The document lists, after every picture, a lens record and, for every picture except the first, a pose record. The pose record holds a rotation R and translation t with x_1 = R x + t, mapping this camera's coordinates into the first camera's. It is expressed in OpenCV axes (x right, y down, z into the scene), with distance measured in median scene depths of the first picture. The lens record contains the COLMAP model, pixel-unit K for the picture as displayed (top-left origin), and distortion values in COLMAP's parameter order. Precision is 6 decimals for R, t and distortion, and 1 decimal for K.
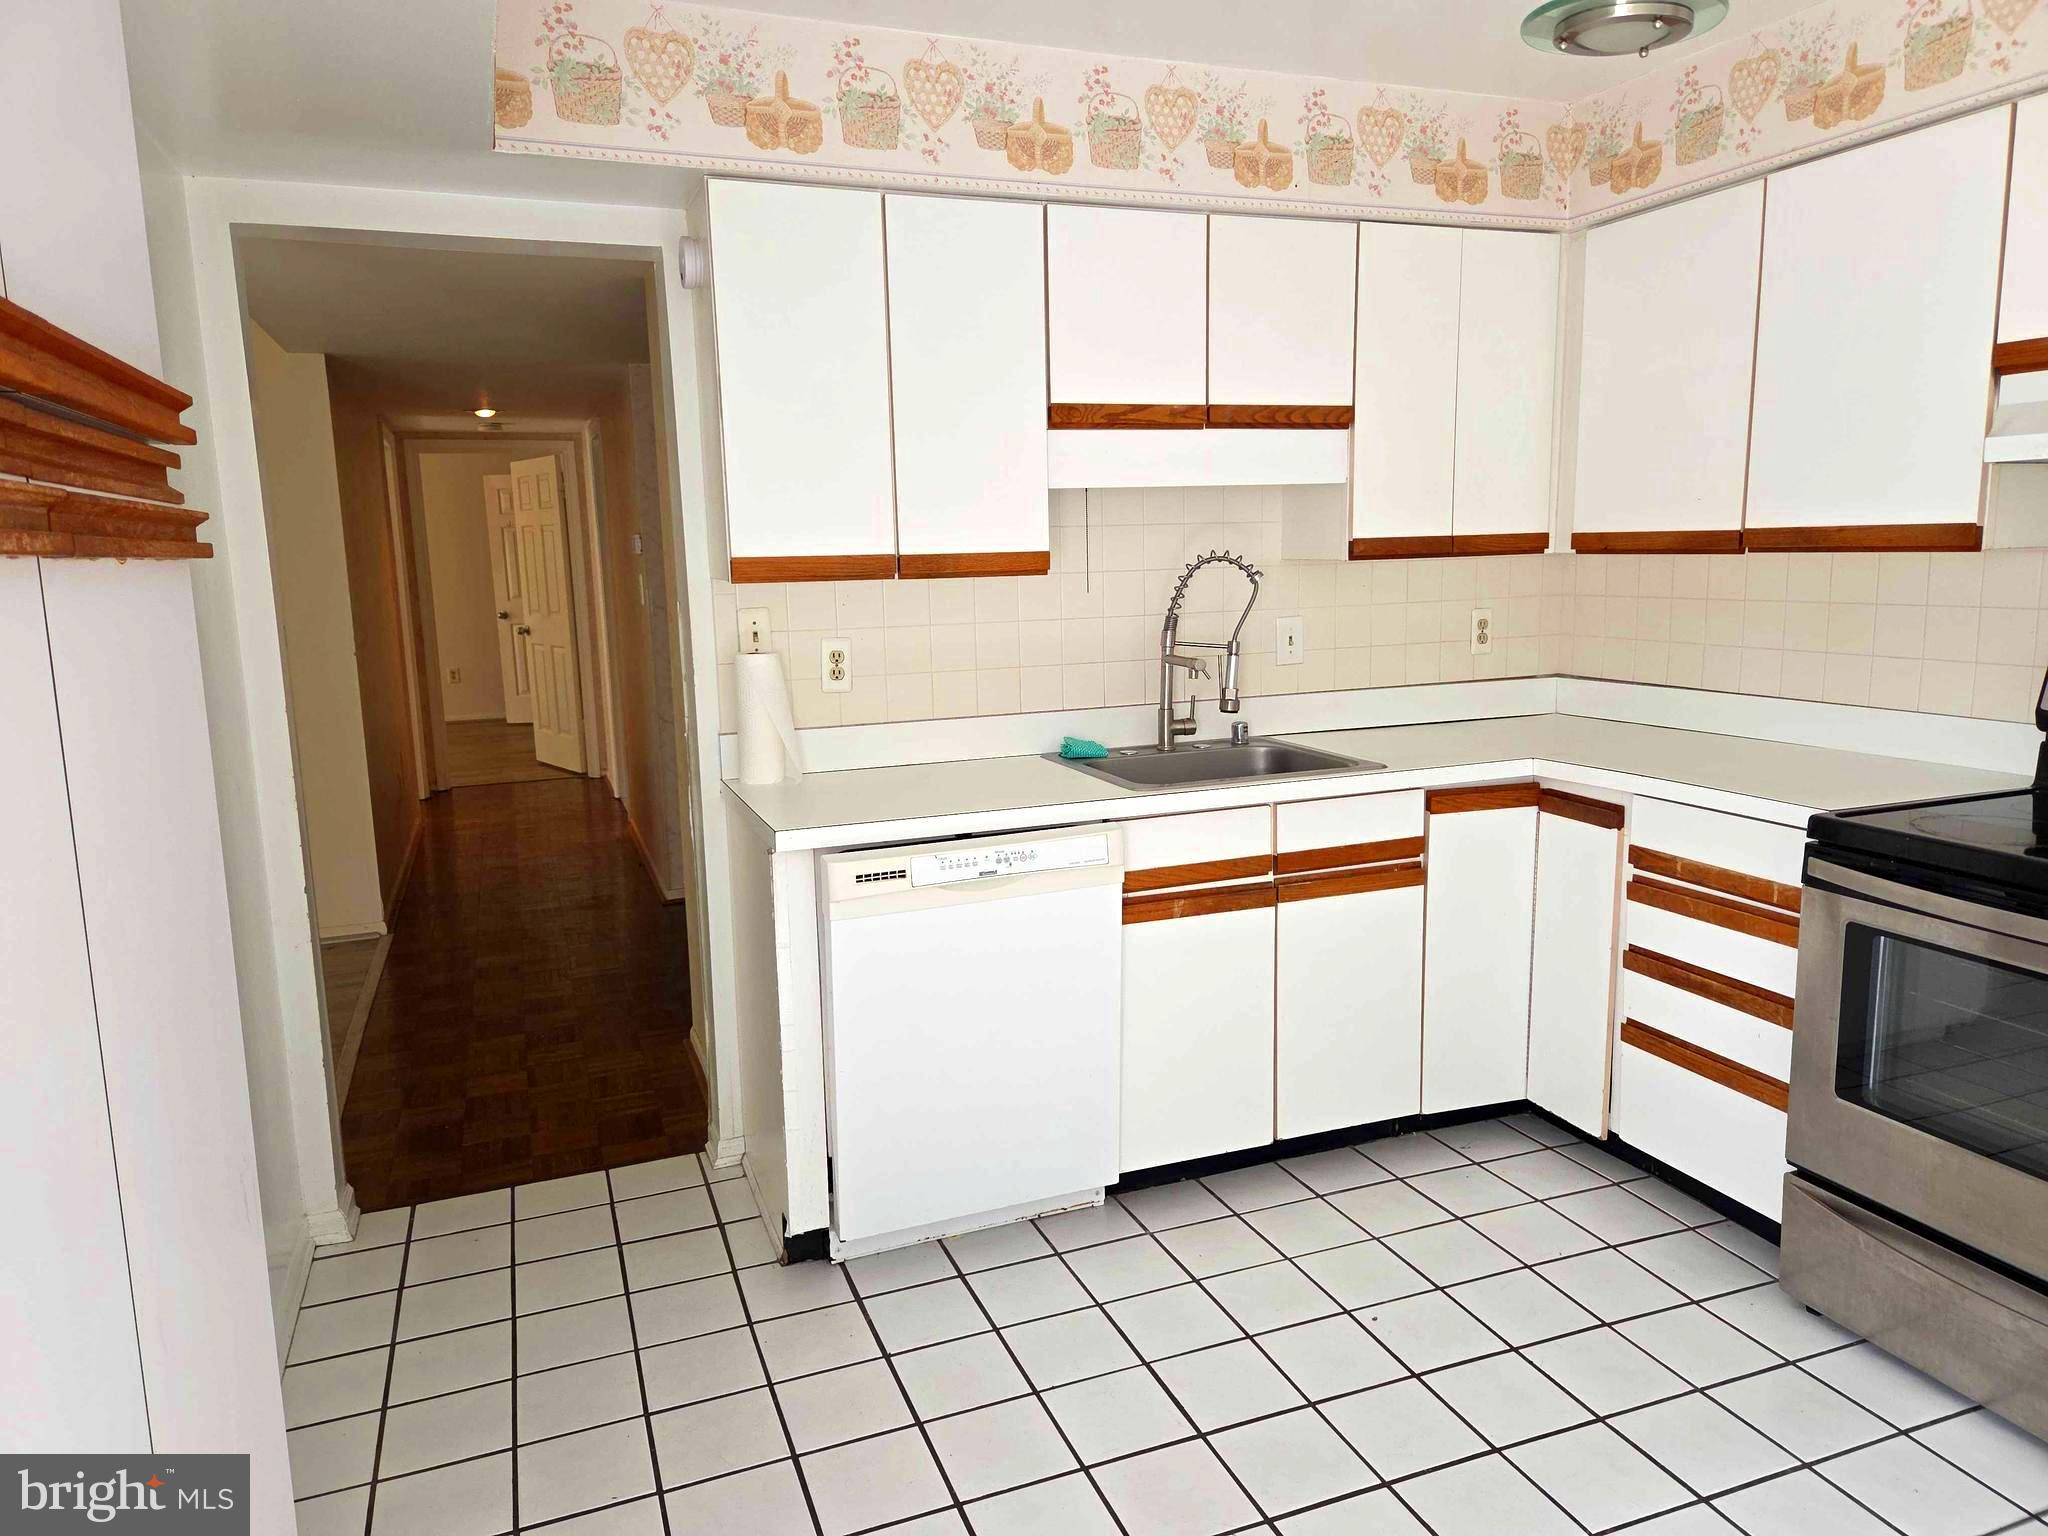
lens RADIAL K [[1392.2, 0, 1023.3], [0, 1392.2, 758.8], [0, 0, 1]] dist [0.078887, -0.066181]
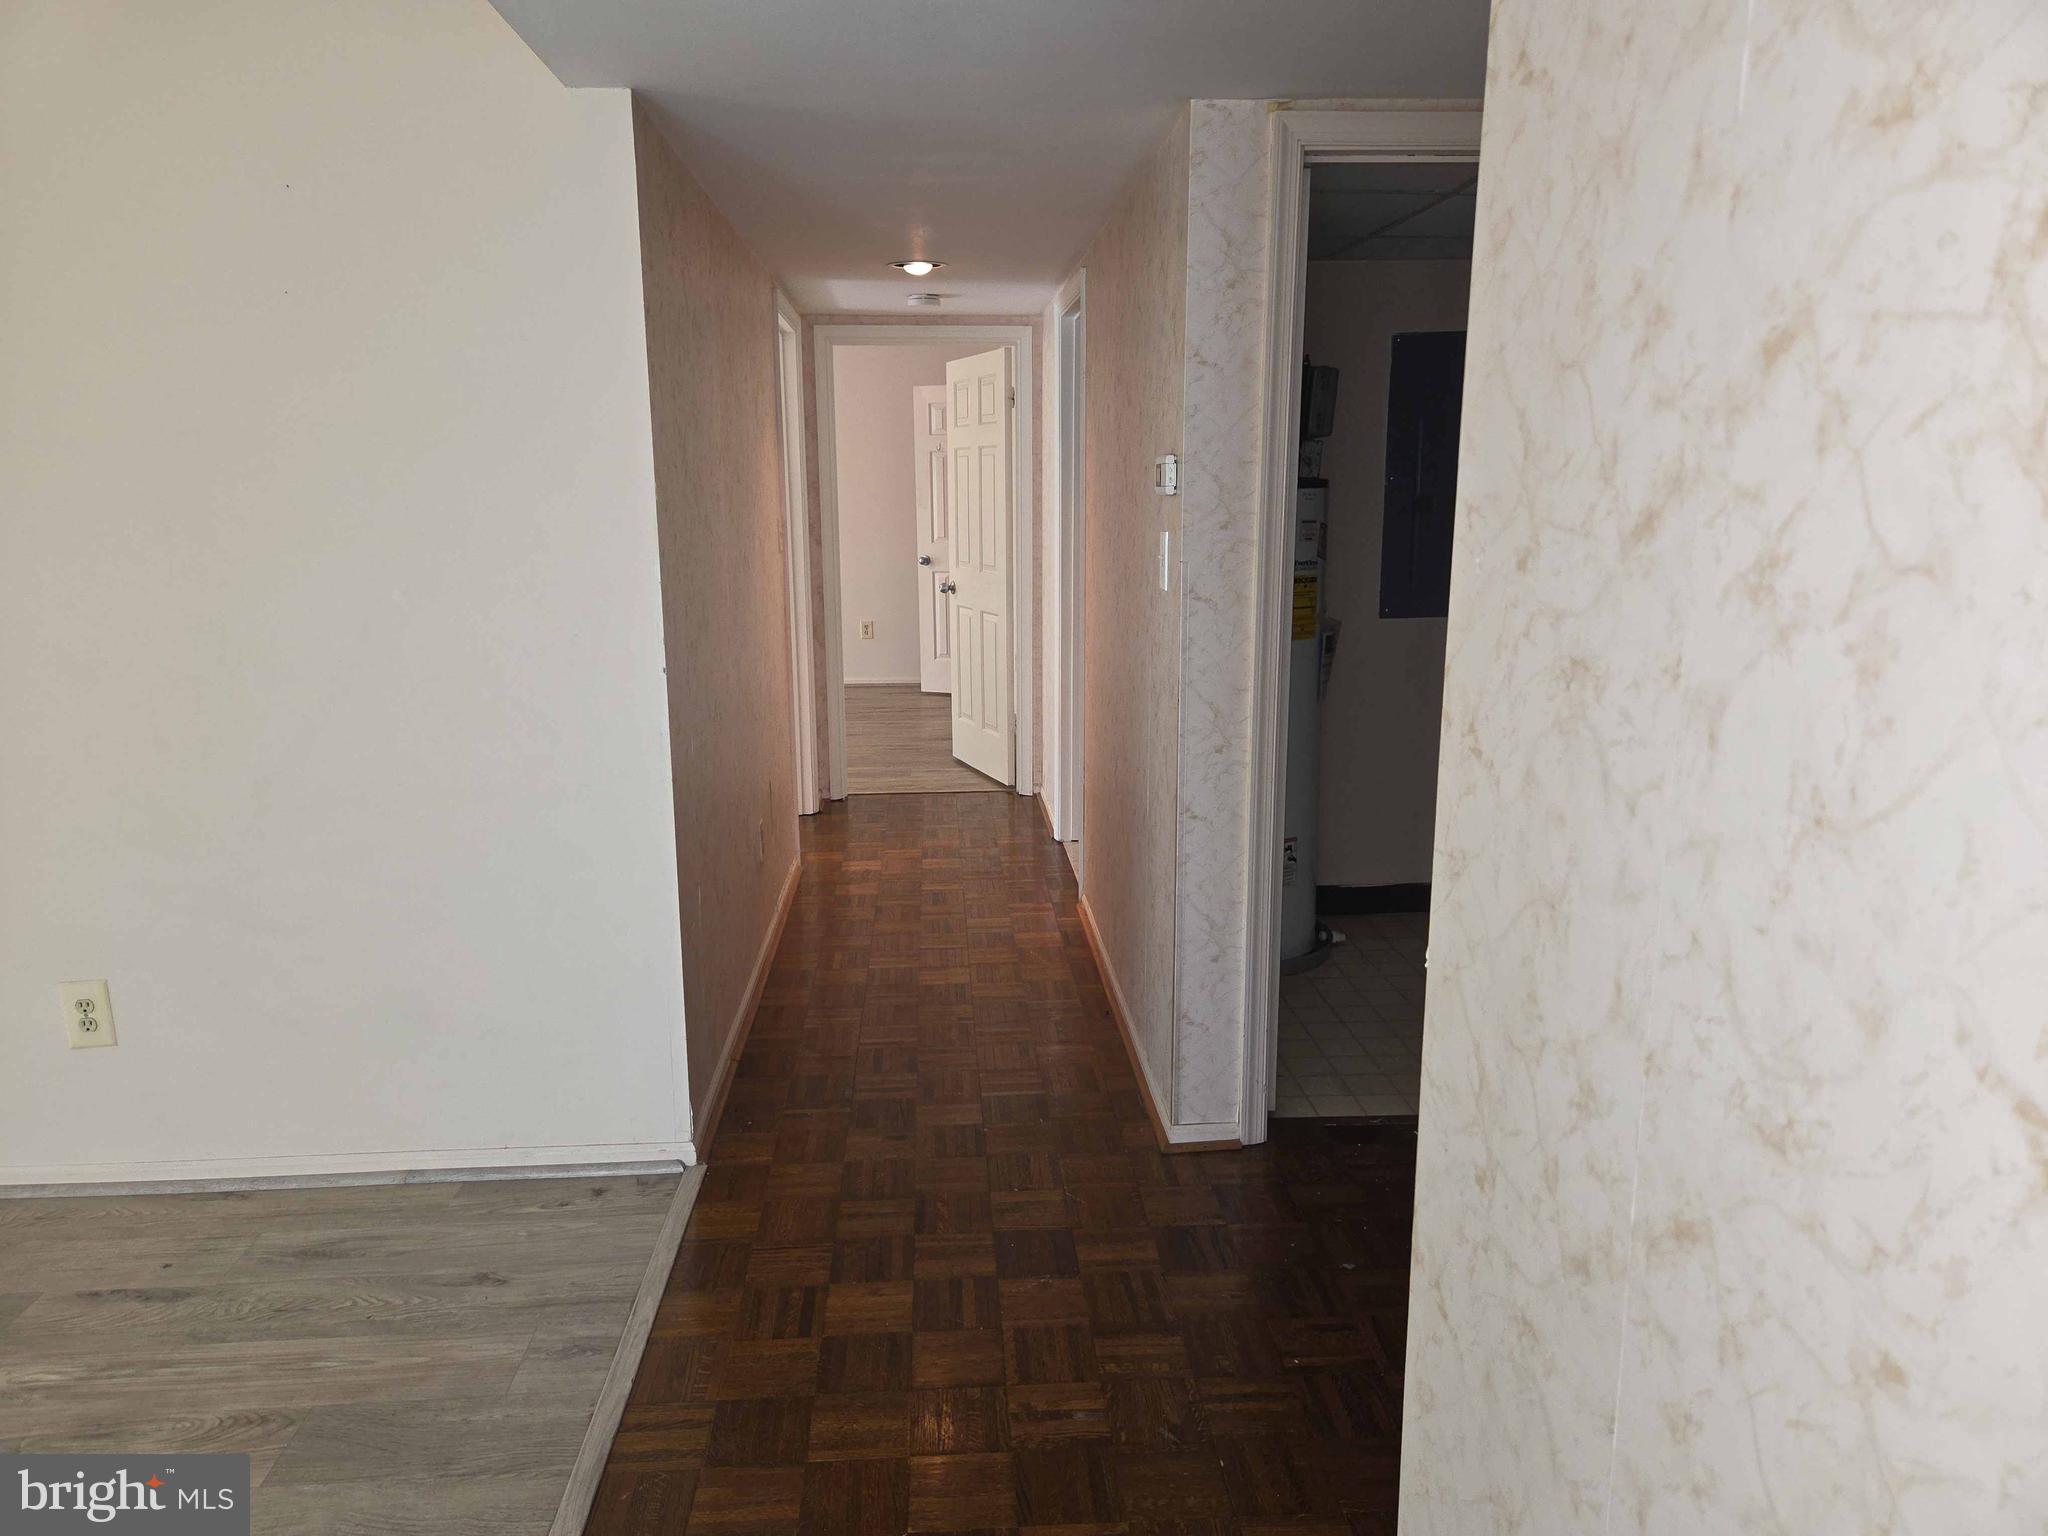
lens RADIAL K [[1392.2, 0, 1011.1], [0, 1392.2, 777.6], [0, 0, 1]] dist [0.078887, -0.066181]
pose [[0.956756, 0.082454, -0.278961, -0.109251], [-0.065847, 0.995482, 0.068403, -0.044973], [0.283341, -0.047076, 0.957863, 0.296319]]
